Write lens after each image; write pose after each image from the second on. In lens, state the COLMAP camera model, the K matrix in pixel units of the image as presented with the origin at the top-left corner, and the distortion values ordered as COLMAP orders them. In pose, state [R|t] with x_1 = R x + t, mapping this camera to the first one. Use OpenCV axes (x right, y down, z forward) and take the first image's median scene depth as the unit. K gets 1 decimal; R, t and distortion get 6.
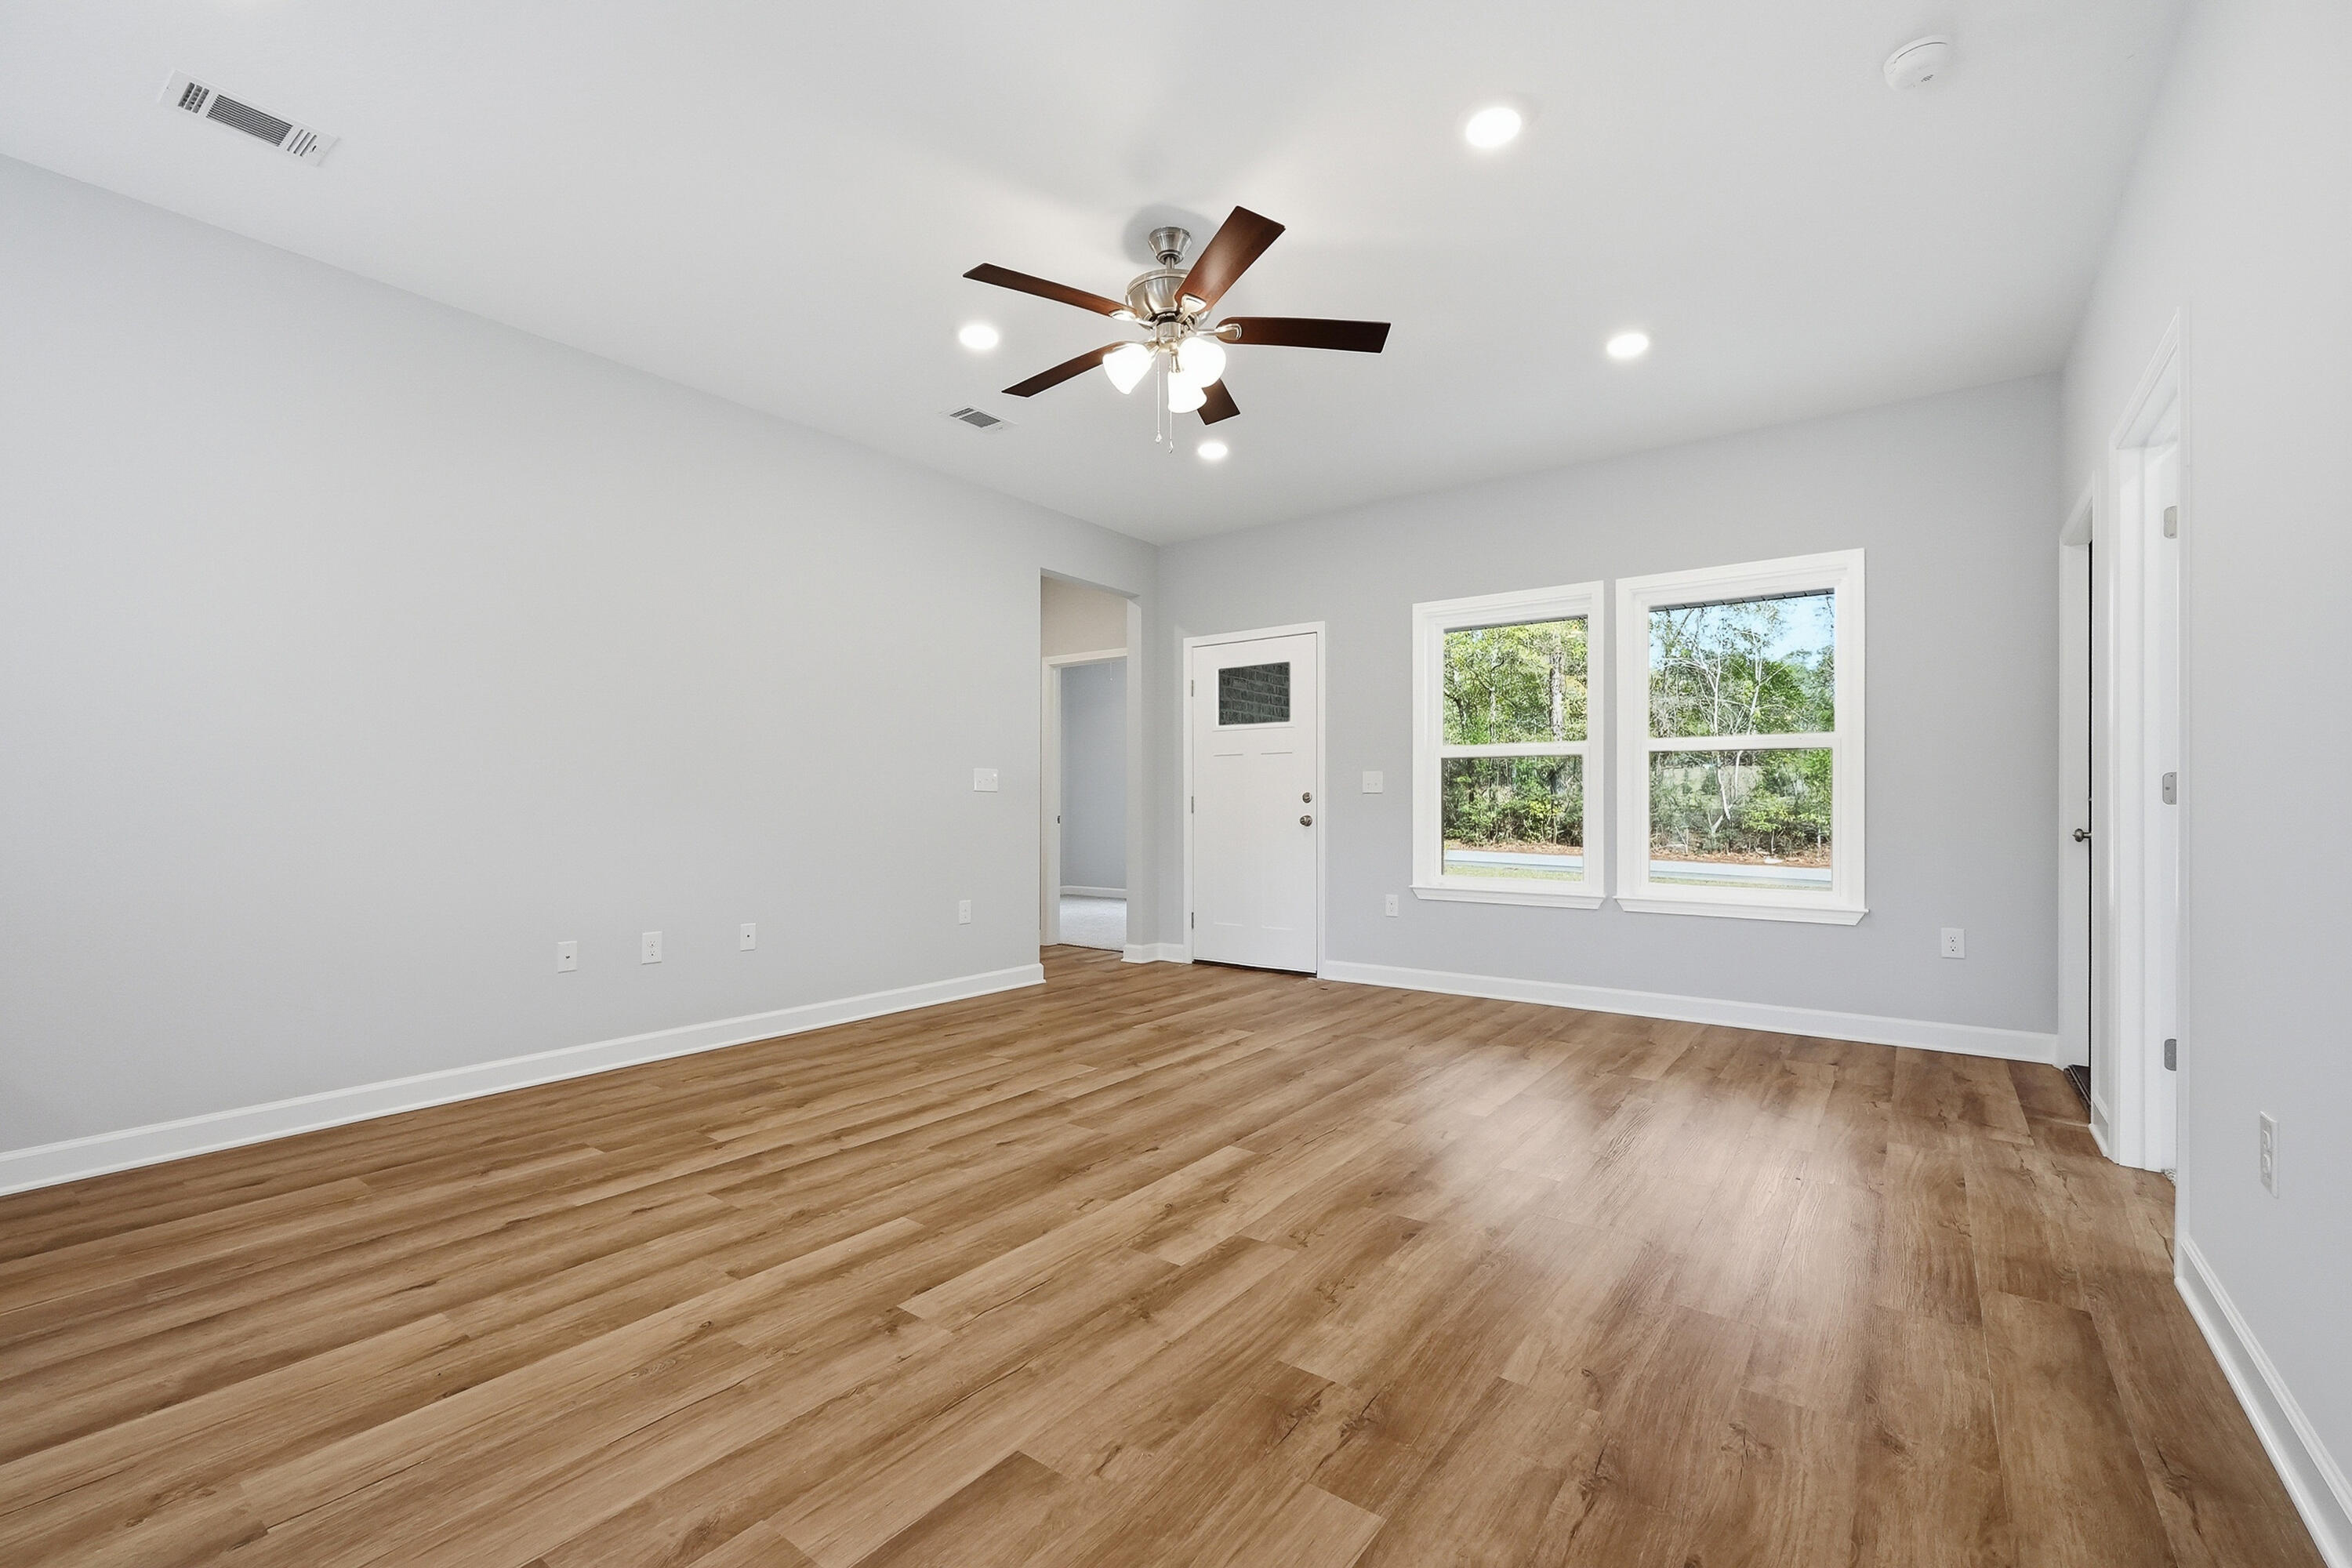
lens RADIAL K [[1018.4, 0, 1177.1], [0, 1018.4, 799.1], [0, 0, 1]] dist [-0.000396, 0.001539]
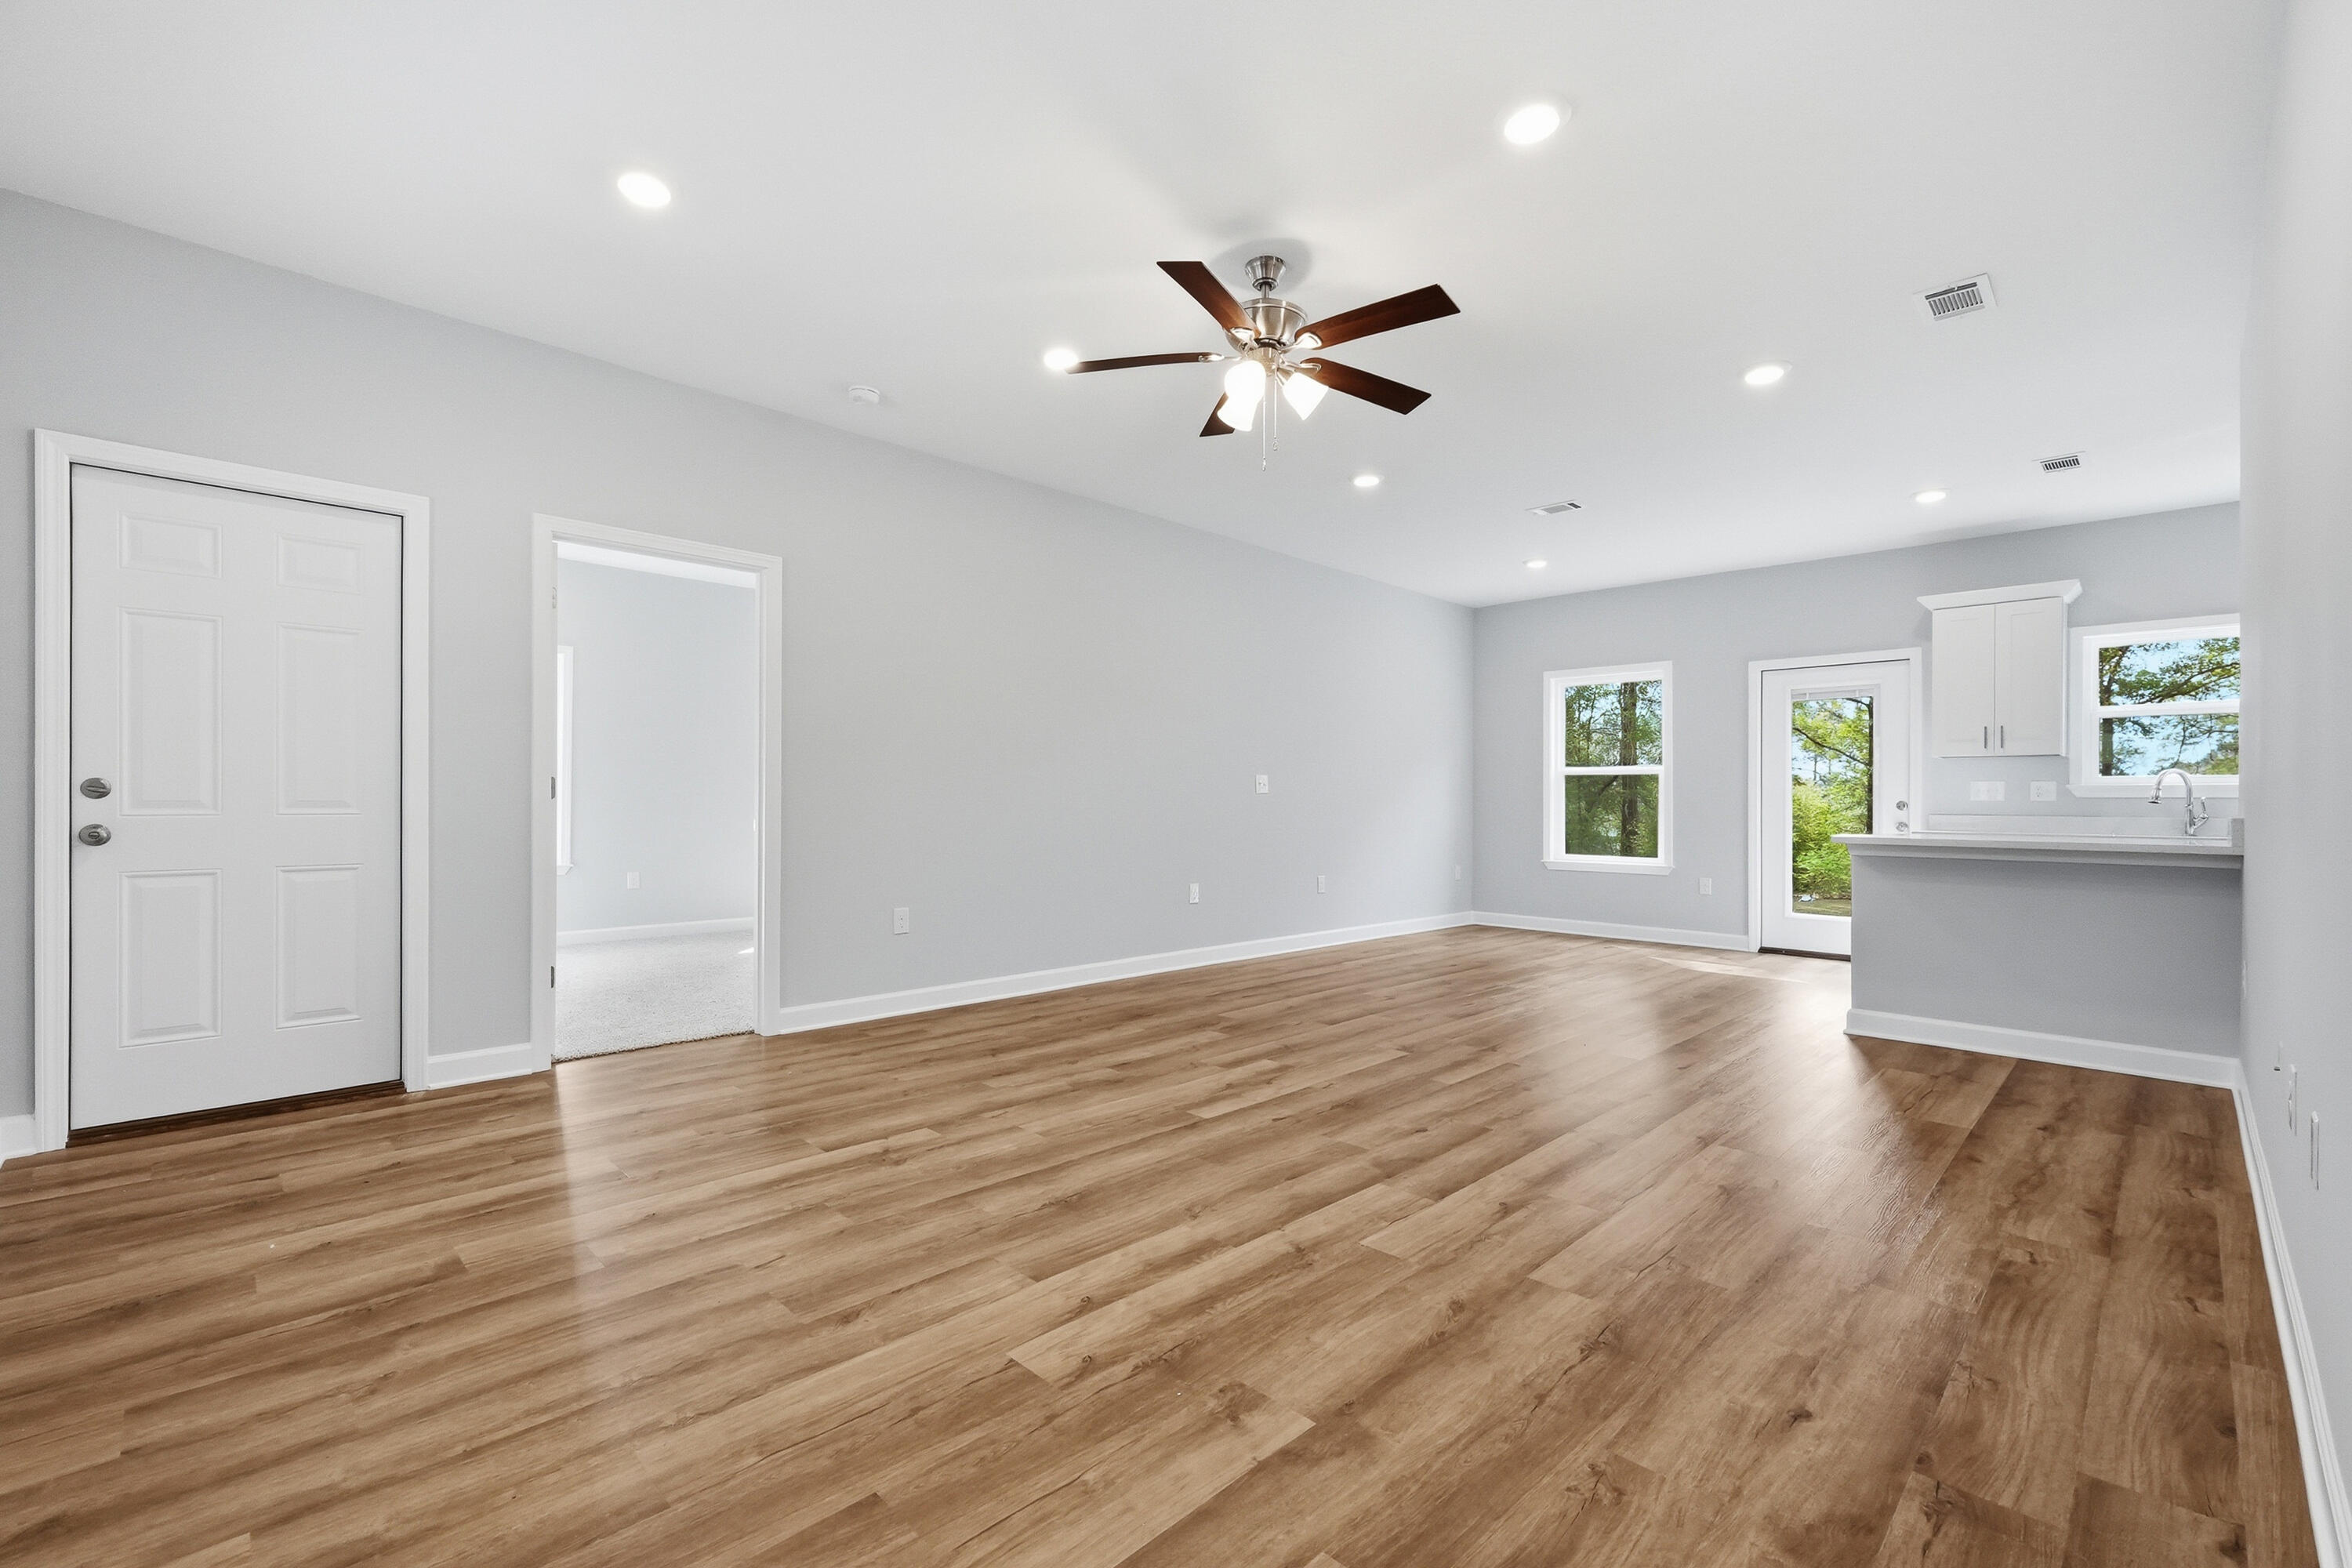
lens RADIAL K [[1018.4, 0, 1179.8], [0, 1018.4, 798.7], [0, 0, 1]] dist [-0.000396, 0.001539]
pose [[-0.989860, -0.004806, 0.141968, -0.066493], [-0.007142, 0.999847, -0.015948, 0.016790], [-0.141869, -0.016800, -0.989743, 1.903900]]
